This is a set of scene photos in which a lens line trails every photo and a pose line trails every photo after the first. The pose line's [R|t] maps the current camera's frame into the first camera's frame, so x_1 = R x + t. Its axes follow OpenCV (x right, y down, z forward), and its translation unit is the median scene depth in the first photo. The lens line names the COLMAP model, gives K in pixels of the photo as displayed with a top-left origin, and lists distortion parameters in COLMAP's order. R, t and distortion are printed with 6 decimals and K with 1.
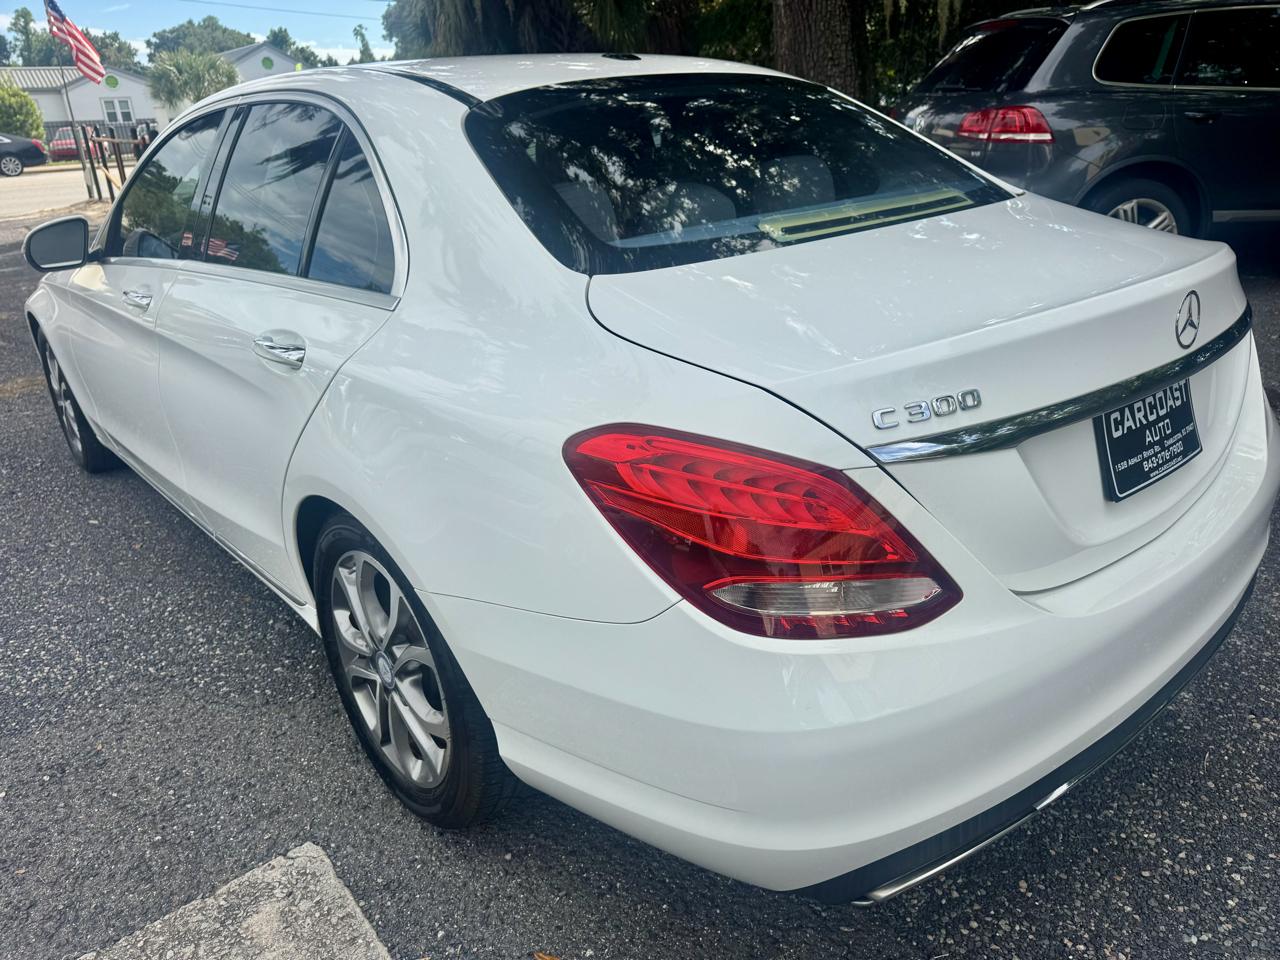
lens RADIAL K [[1004.2, 0, 605.8], [0, 1004.2, 478.9], [0, 0, 1]] dist [0.007311, -0.011924]
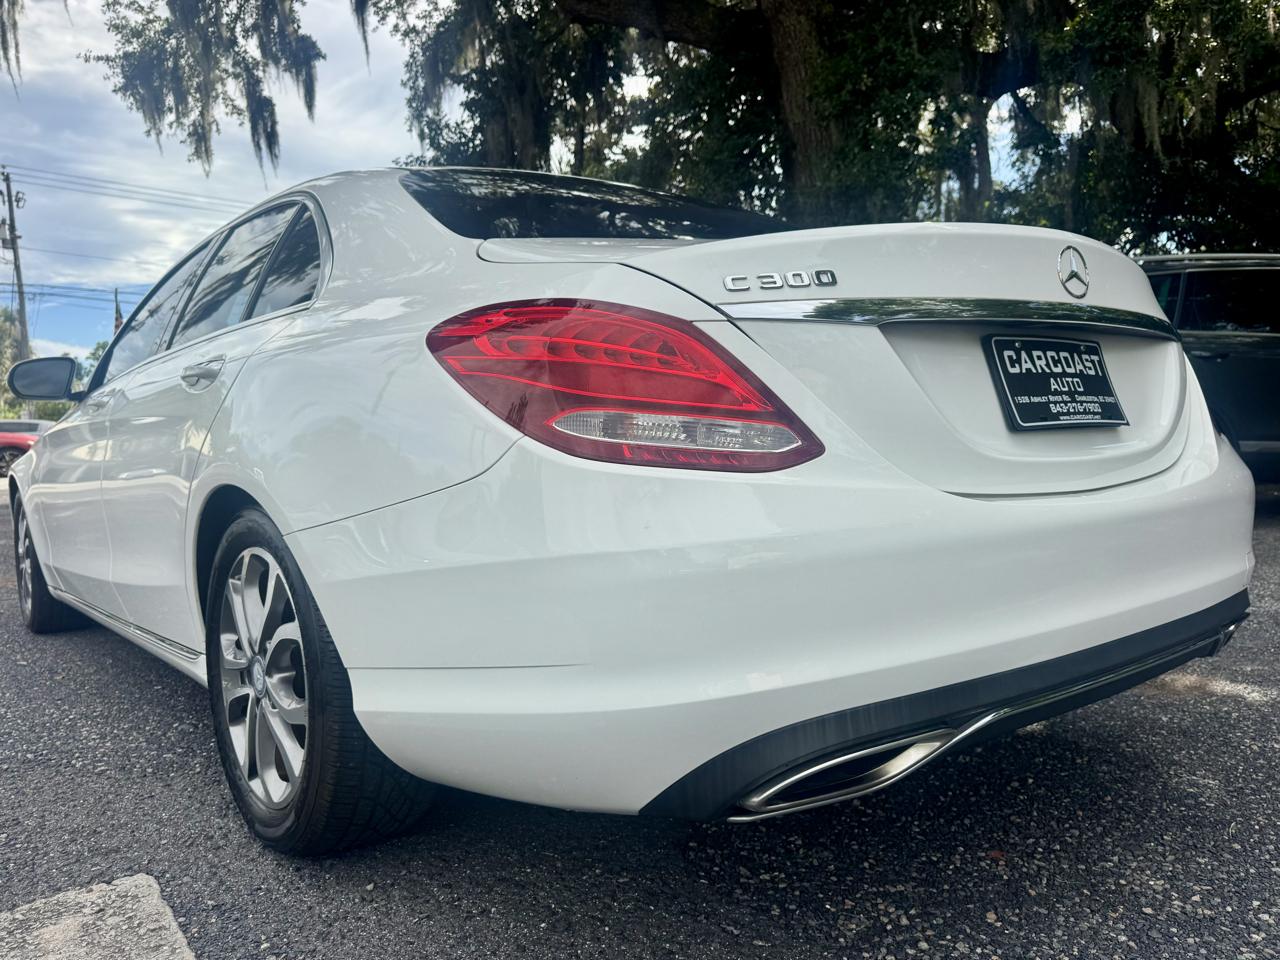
lens RADIAL K [[1075.3, 0, 640.0], [0, 1075.3, 480.0], [0, 0, 1]] dist [0.003578, -0.007034]
pose [[0.999023, -0.010882, -0.042827, 0.174546], [-0.005778, 0.928715, -0.370749, 0.402615], [0.043809, 0.370634, 0.927745, 0.054194]]
